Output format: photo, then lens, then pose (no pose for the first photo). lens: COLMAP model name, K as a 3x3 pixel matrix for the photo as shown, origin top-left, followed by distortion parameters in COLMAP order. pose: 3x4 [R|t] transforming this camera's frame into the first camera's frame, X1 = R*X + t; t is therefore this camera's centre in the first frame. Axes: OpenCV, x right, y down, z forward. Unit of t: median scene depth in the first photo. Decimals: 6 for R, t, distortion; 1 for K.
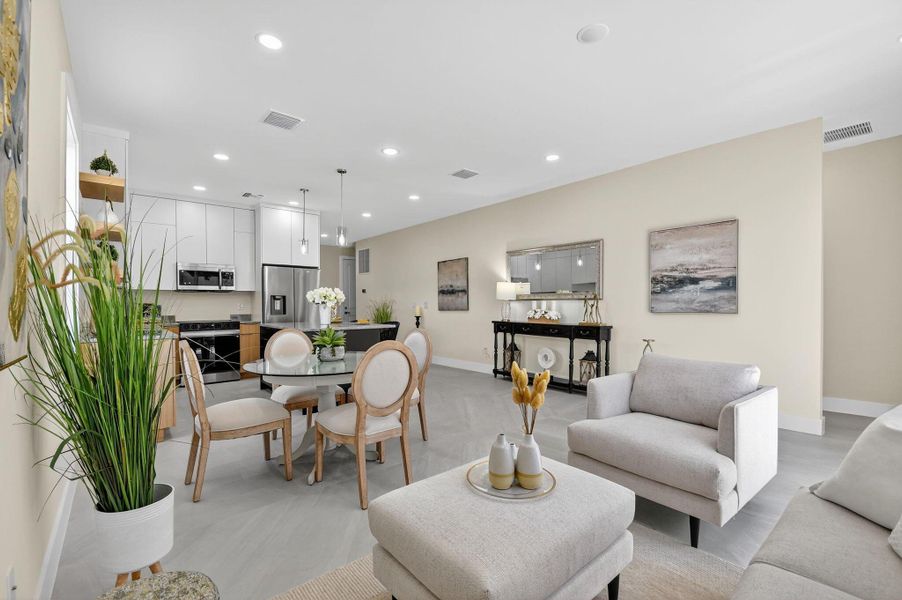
lens RADIAL K [[395.3, 0, 452.1], [0, 395.3, 308.2], [0, 0, 1]] dist [0.022911, -0.022681]
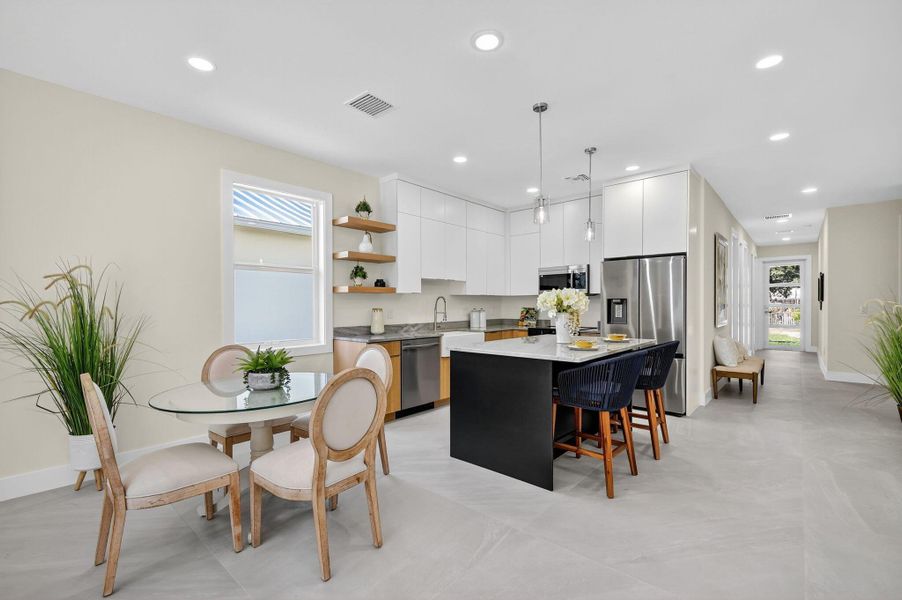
lens RADIAL K [[395.3, 0, 452.1], [0, 395.3, 308.2], [0, 0, 1]] dist [0.022911, -0.022681]
pose [[0.149225, 0.013136, -0.988716, 0.257590], [-0.005265, 0.999908, 0.012490, -0.021716], [0.988789, 0.003342, 0.149280, 0.577392]]
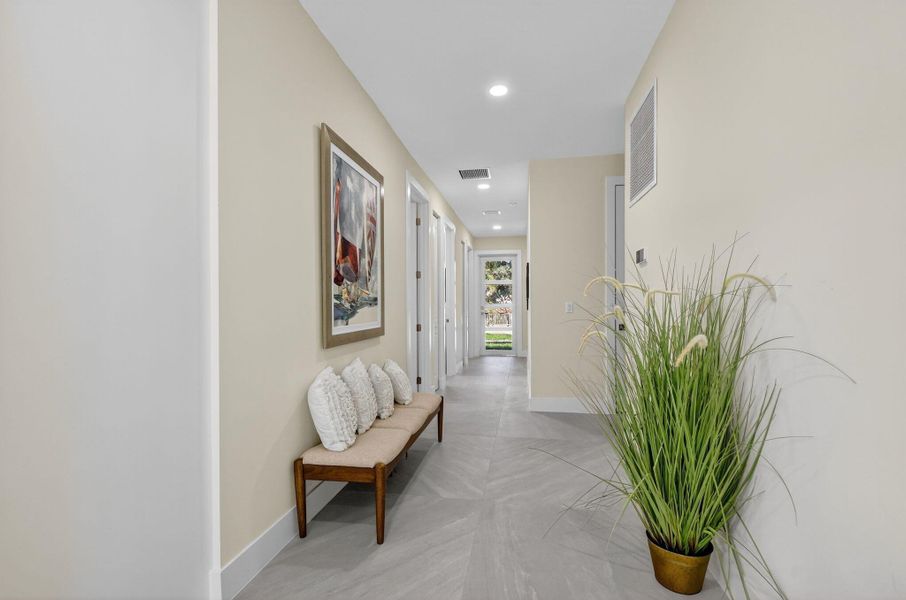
lens RADIAL K [[416.8, 0, 453.0], [0, 416.8, 300.0], [0, 0, 1]] dist [-0.000405, -0.000039]
pose [[0.645529, -0.005682, -0.763715, -0.101154], [-0.010476, 0.999812, -0.016293, -0.013401], [0.763664, 0.018518, 0.645348, 1.066545]]
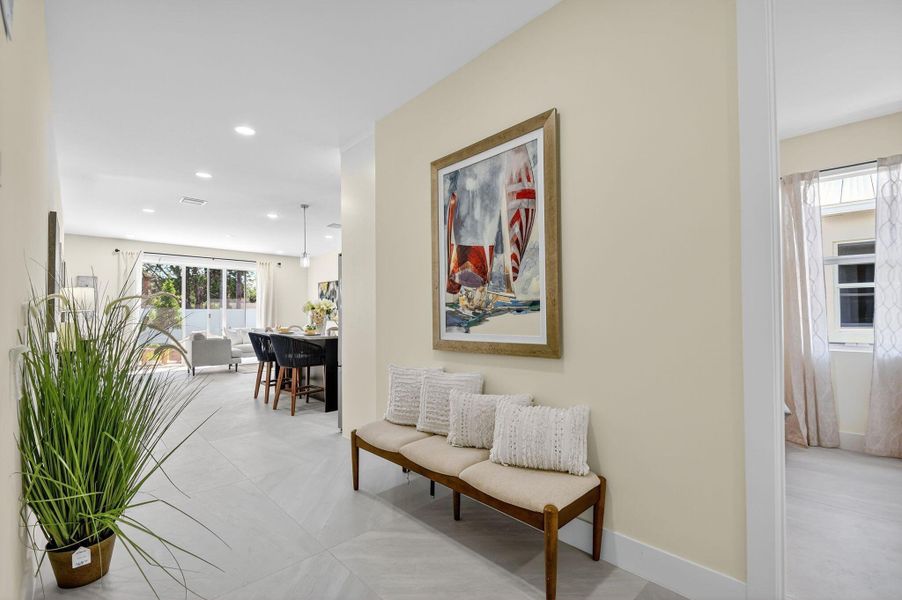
lens RADIAL K [[395.3, 0, 452.1], [0, 395.3, 308.2], [0, 0, 1]] dist [0.022911, -0.022681]
pose [[-0.997799, 0.009306, -0.065659, -0.491455], [0.009678, 0.999939, -0.005342, -0.016407], [0.065606, -0.005965, -0.997828, 1.707579]]
